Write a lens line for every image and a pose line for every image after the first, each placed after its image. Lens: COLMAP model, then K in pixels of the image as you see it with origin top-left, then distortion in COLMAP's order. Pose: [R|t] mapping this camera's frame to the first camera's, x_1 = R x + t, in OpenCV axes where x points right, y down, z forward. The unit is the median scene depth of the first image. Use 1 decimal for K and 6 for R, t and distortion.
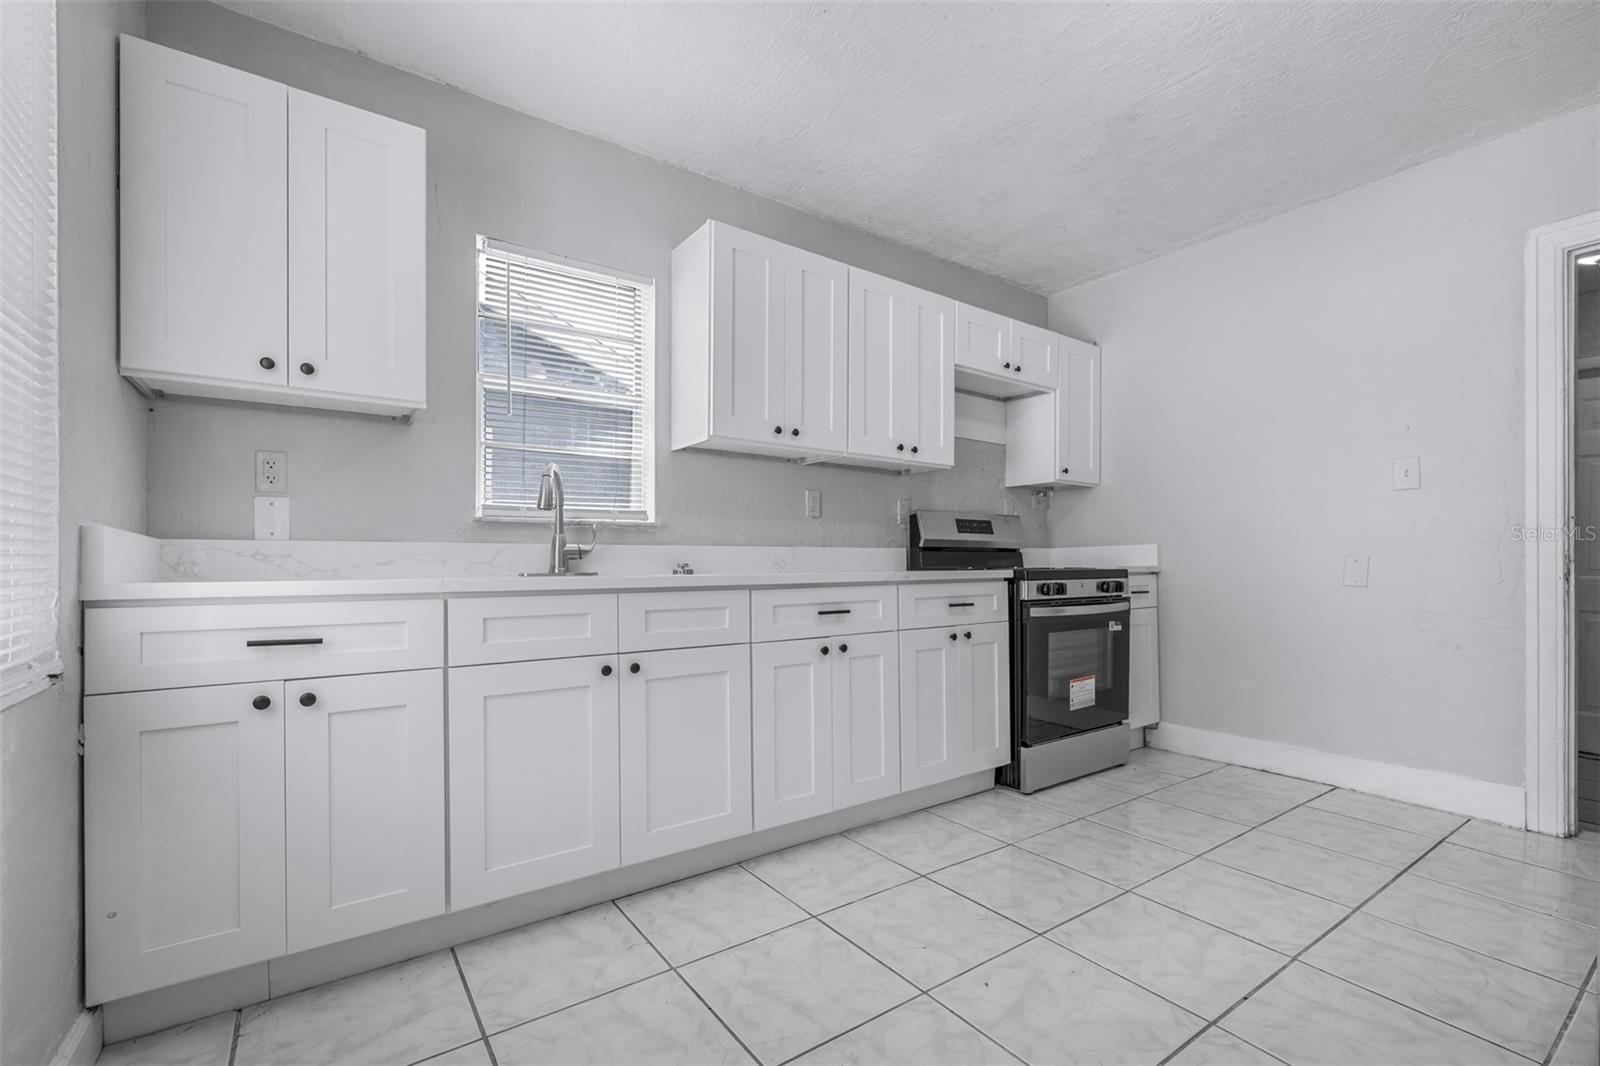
lens RADIAL K [[707.0, 0, 808.9], [0, 707.0, 560.2], [0, 0, 1]] dist [0.003082, -0.001533]
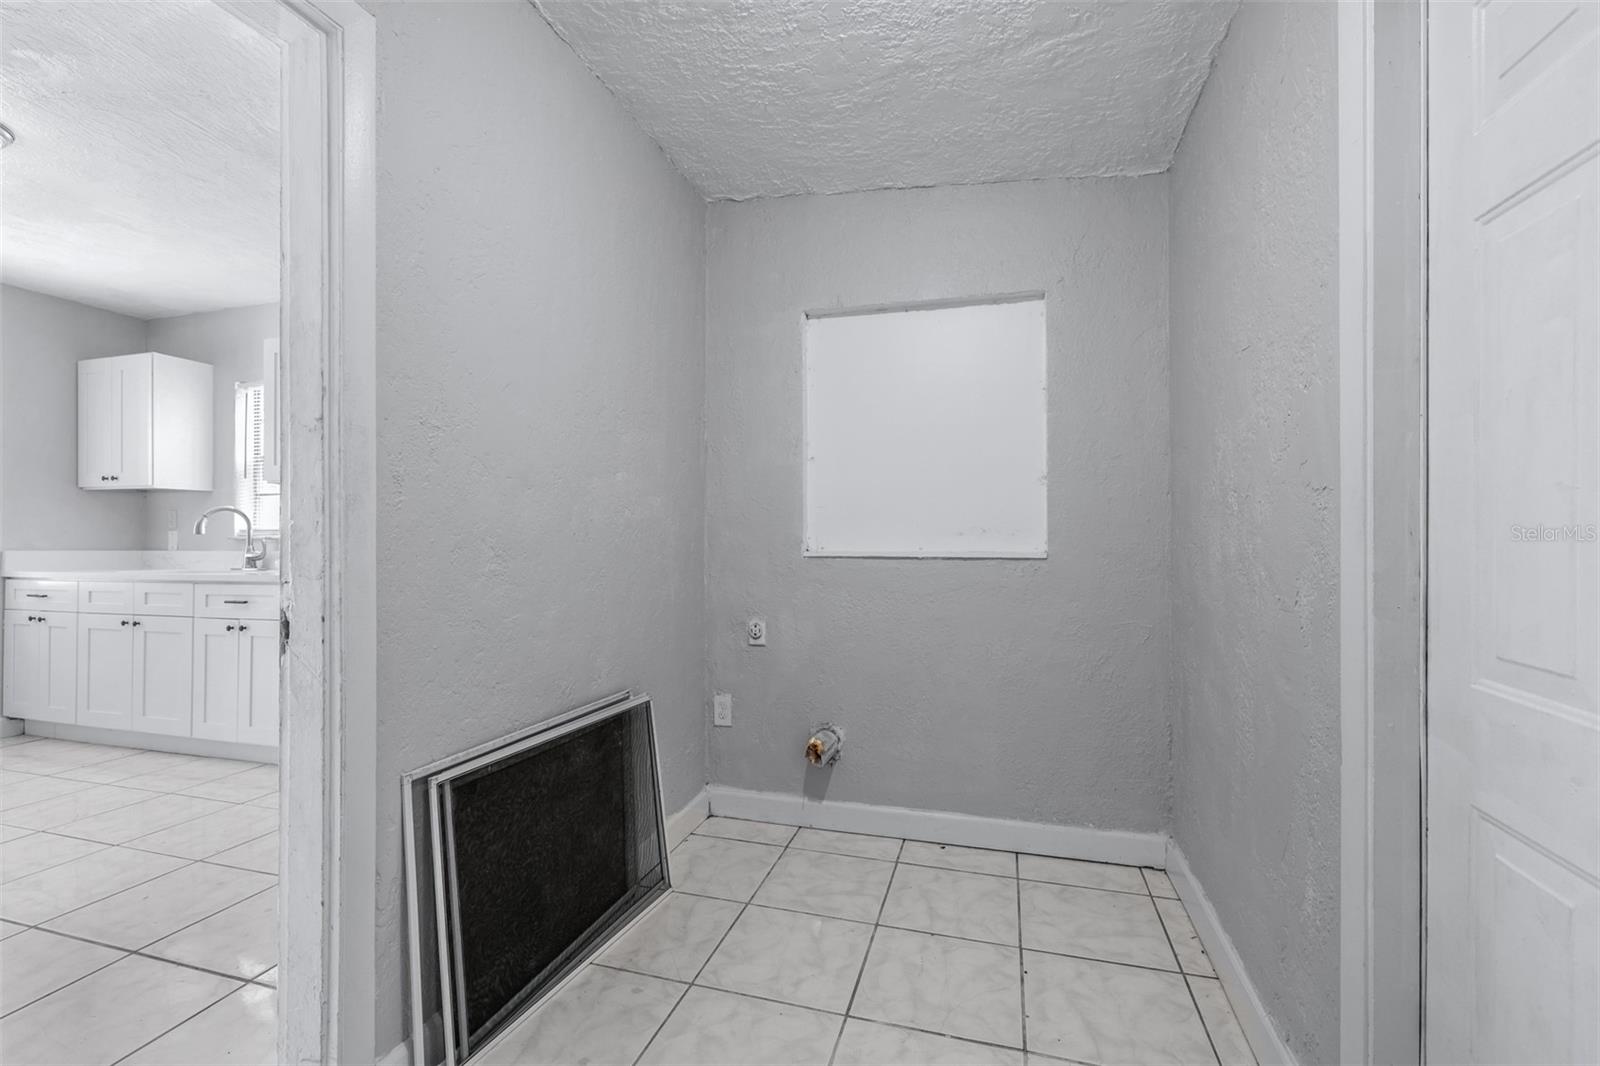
lens RADIAL K [[707.0, 0, 810.2], [0, 707.0, 537.1], [0, 0, 1]] dist [0.003082, -0.001533]
pose [[0.609280, -0.002770, -0.792950, 1.553904], [0.002666, 0.999995, -0.001445, -0.043459], [0.792951, -0.001233, 0.609284, 0.869973]]
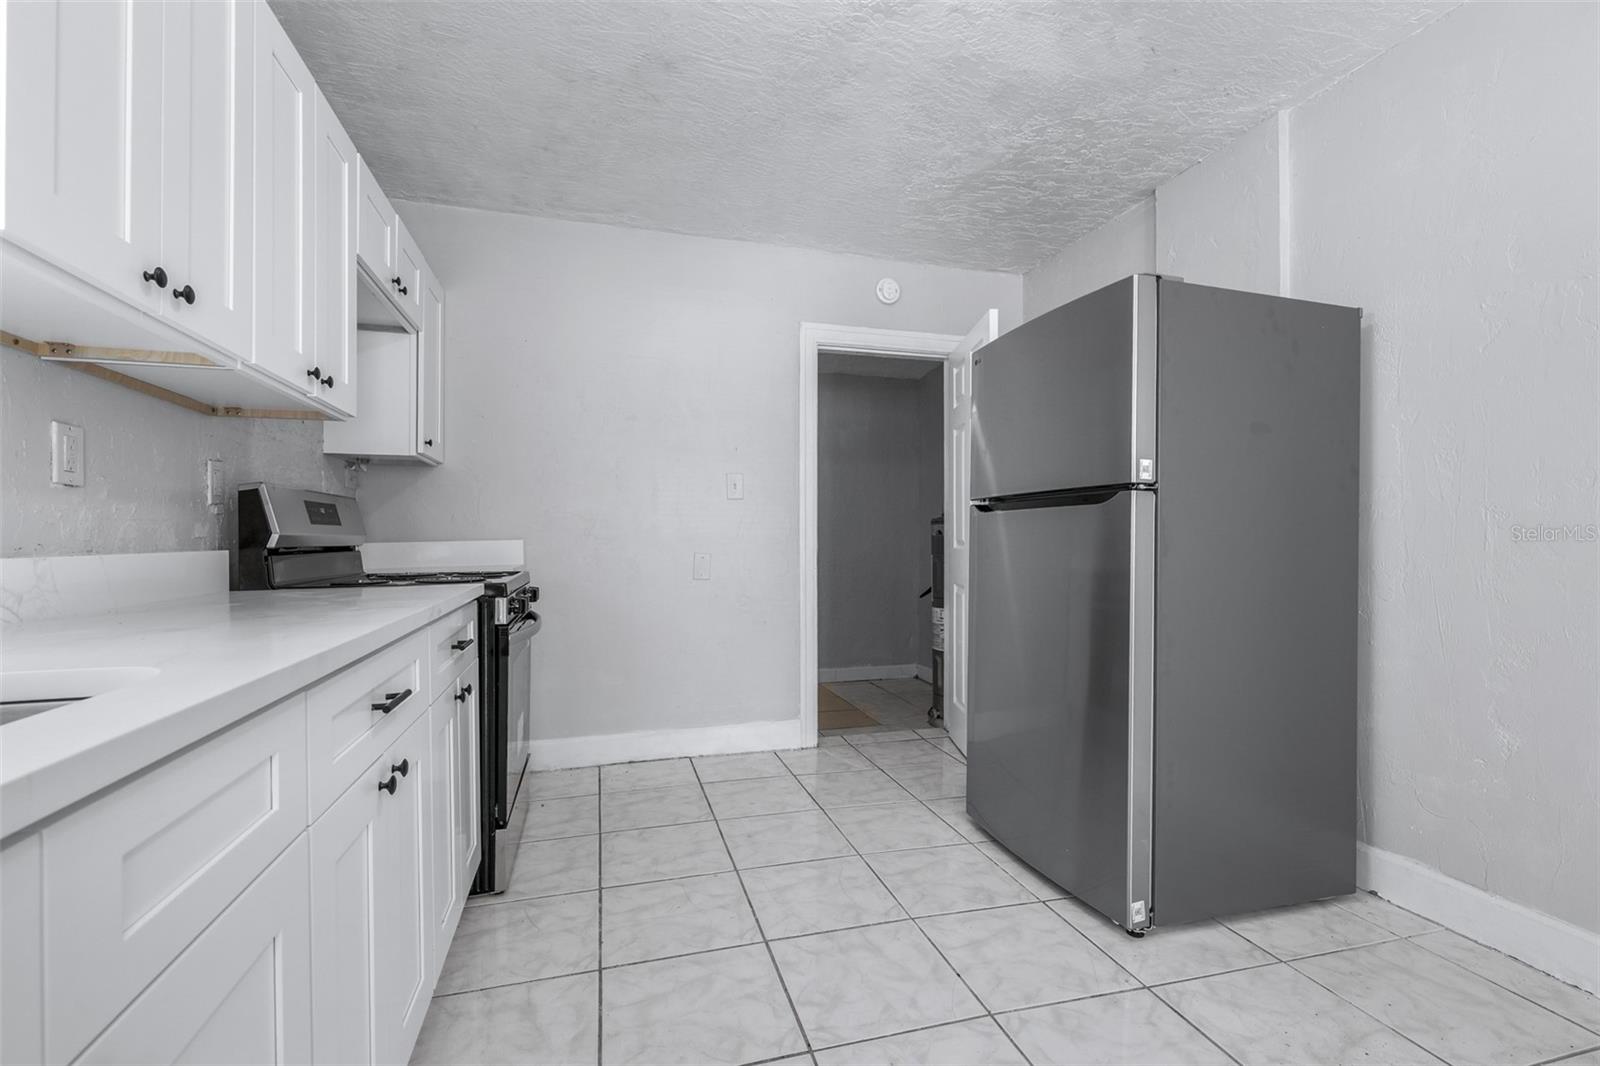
lens RADIAL K [[707.0, 0, 804.3], [0, 707.0, 537.3], [0, 0, 1]] dist [0.003082, -0.001533]
pose [[0.330921, 0.002044, 0.943656, -0.277026], [-0.003449, 0.999994, -0.000957, -0.033625], [-0.943652, -0.002938, 0.330926, 0.475608]]
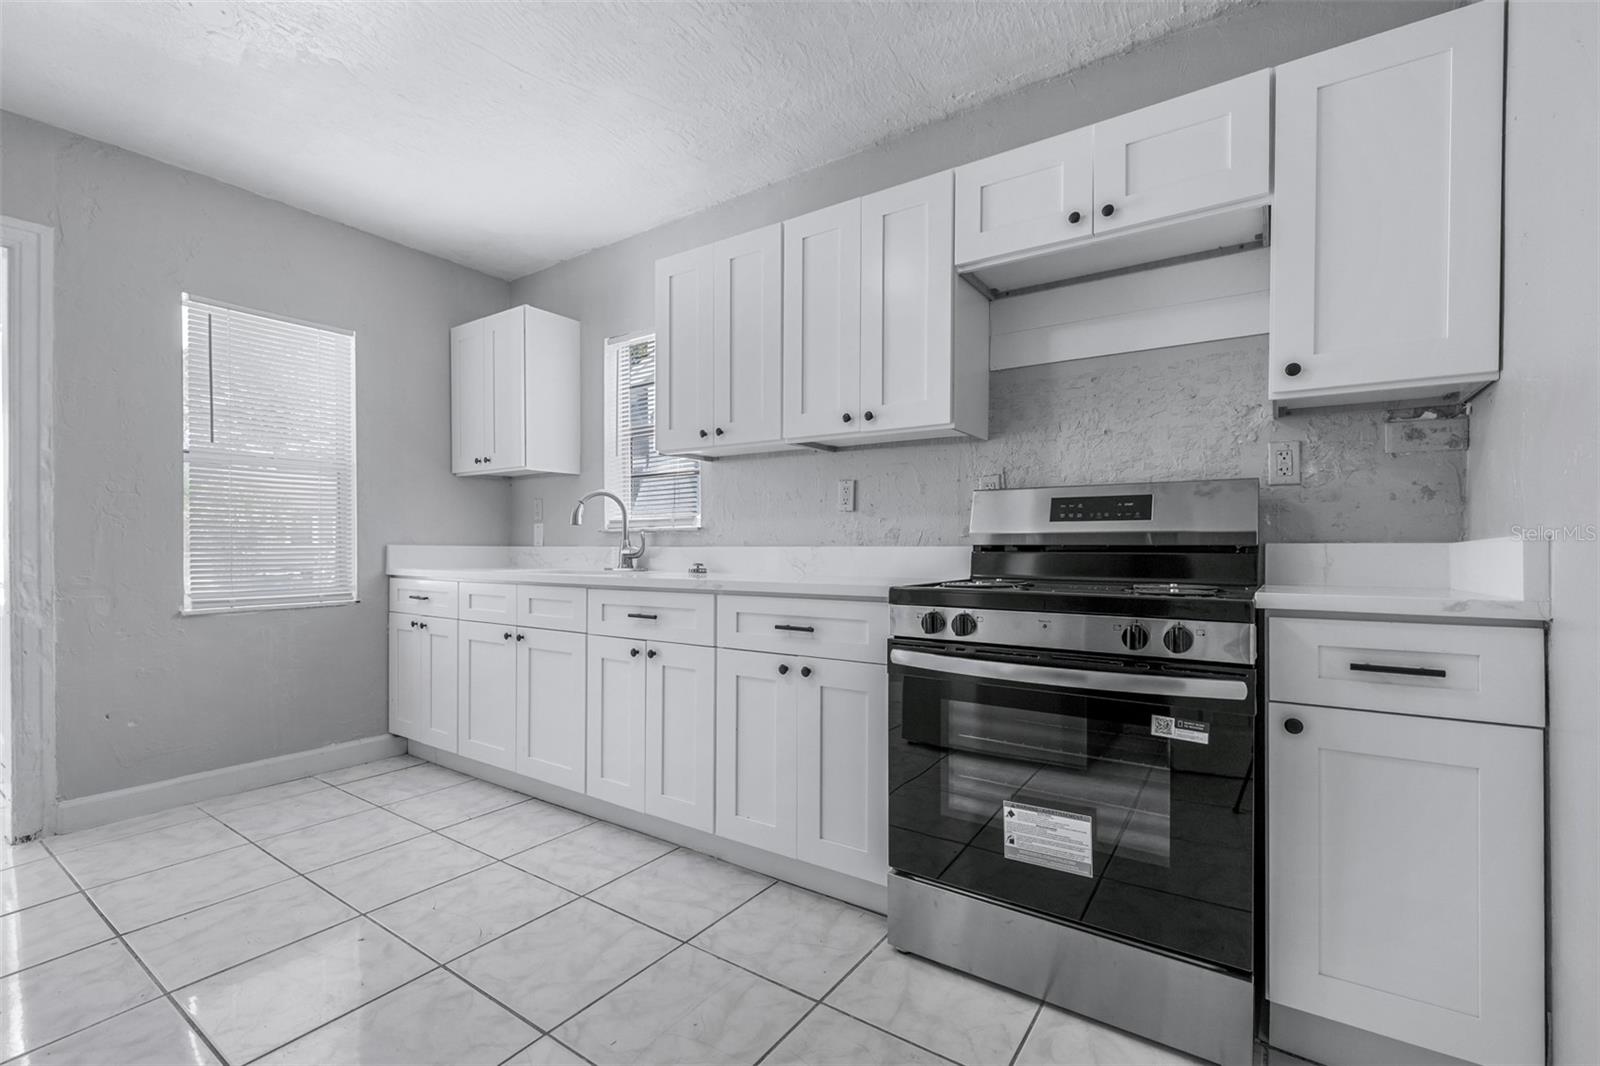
lens RADIAL K [[707.0, 0, 788.5], [0, 707.0, 552.5], [0, 0, 1]] dist [0.003082, -0.001533]
pose [[0.322261, 0.011926, -0.946576, 0.874531], [0.001900, 0.999910, 0.013245, -0.025254], [0.946649, -0.006067, 0.322210, 0.723735]]
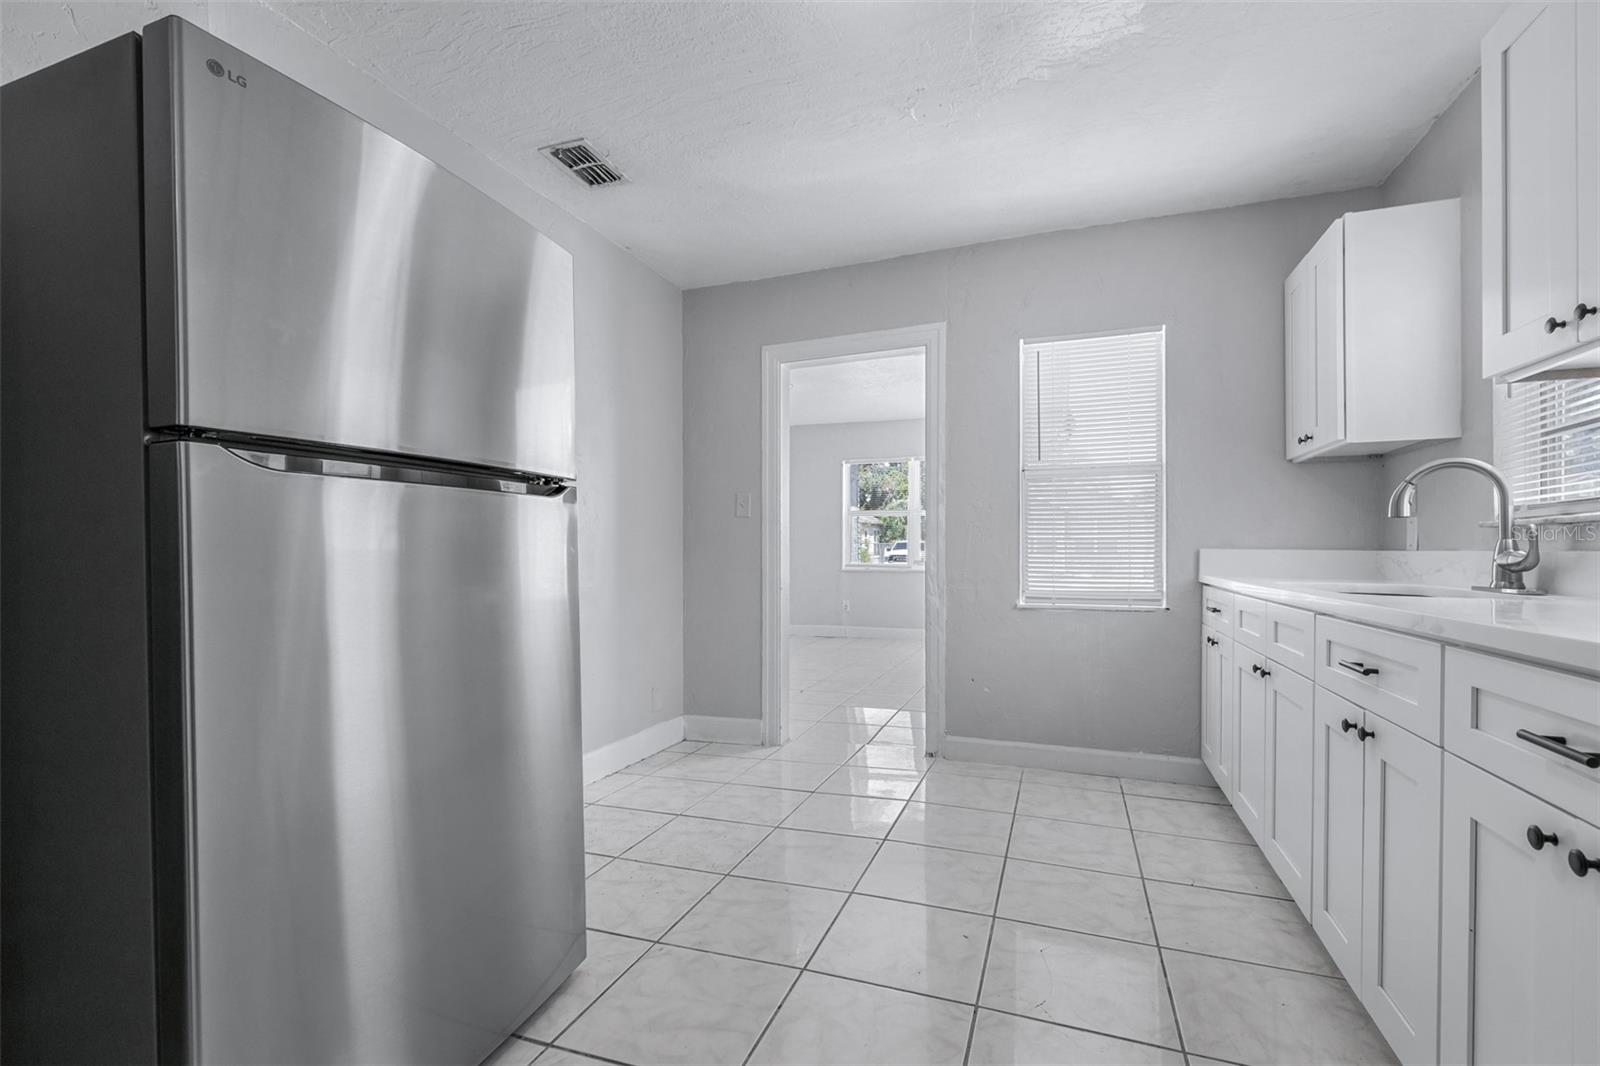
lens RADIAL K [[707.0, 0, 797.8], [0, 707.0, 550.0], [0, 0, 1]] dist [0.003082, -0.001533]
pose [[-0.832927, 0.002065, -0.553379, 0.629863], [0.003520, 0.999993, -0.001567, -0.022370], [0.553372, -0.003253, -0.832928, 1.028702]]
